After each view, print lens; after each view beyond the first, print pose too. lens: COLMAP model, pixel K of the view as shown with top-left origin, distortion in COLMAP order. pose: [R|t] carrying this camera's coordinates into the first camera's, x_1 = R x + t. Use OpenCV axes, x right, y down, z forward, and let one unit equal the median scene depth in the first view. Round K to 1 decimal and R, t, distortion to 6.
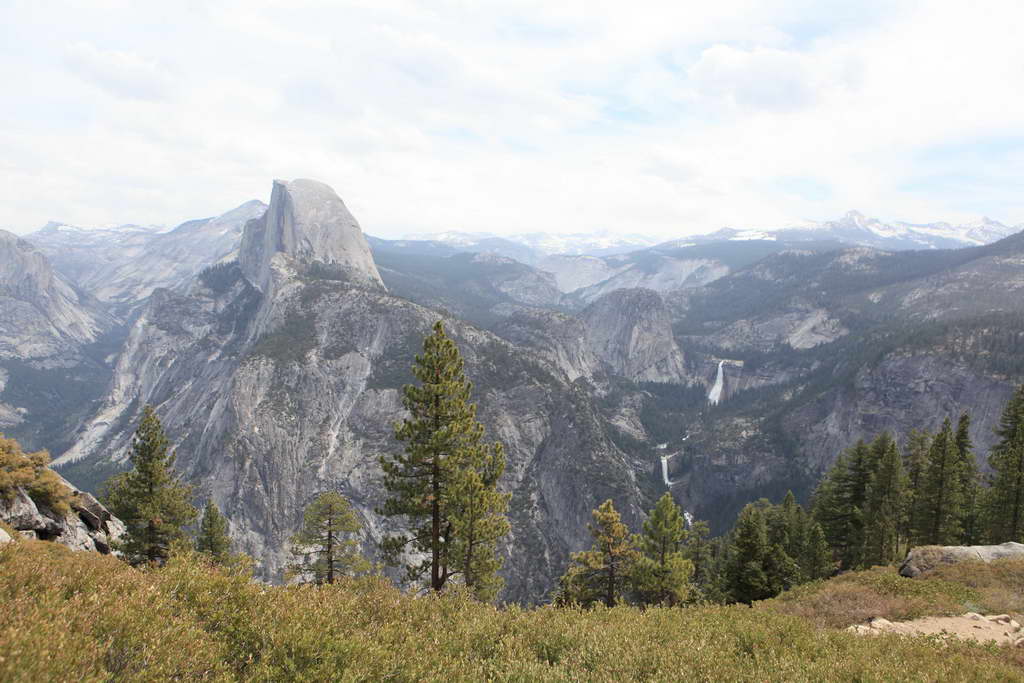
lens RADIAL K [[695.8, 0, 511.2], [0, 695.8, 361.4], [0, 0, 1]] dist [-0.107545, 0.072111]
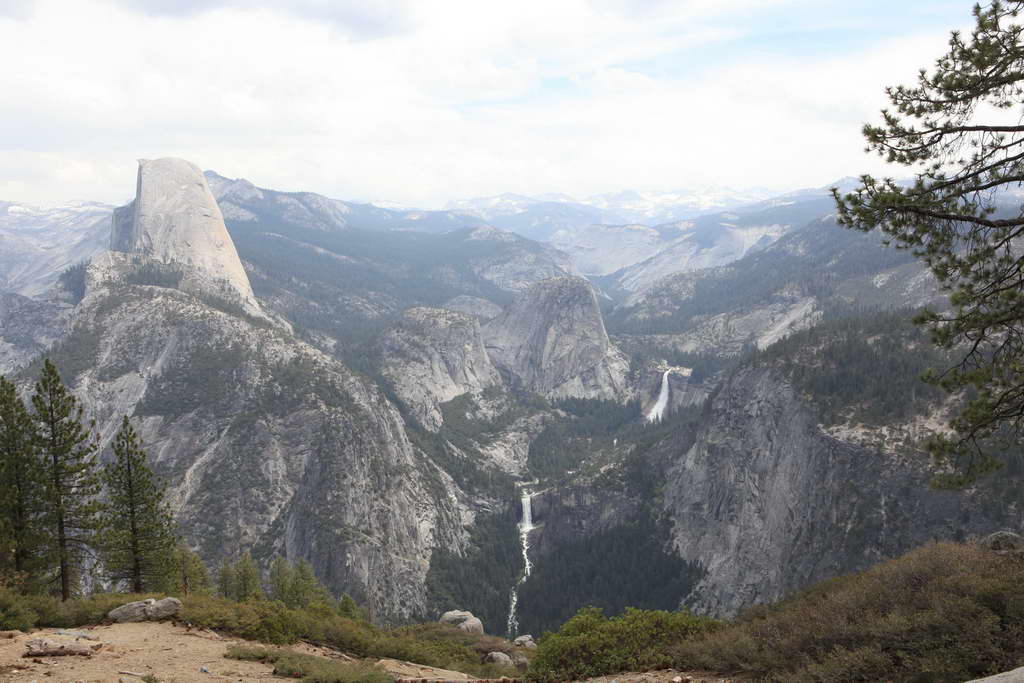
lens RADIAL K [[917.9, 0, 512.0], [0, 917.9, 341.5], [0, 0, 1]] dist [-0.098705, 0.112011]
pose [[0.992960, -0.020707, -0.116630, 0.256938], [0.018321, 0.999601, -0.021492, -0.013160], [0.117029, 0.019204, 0.992943, -0.044964]]
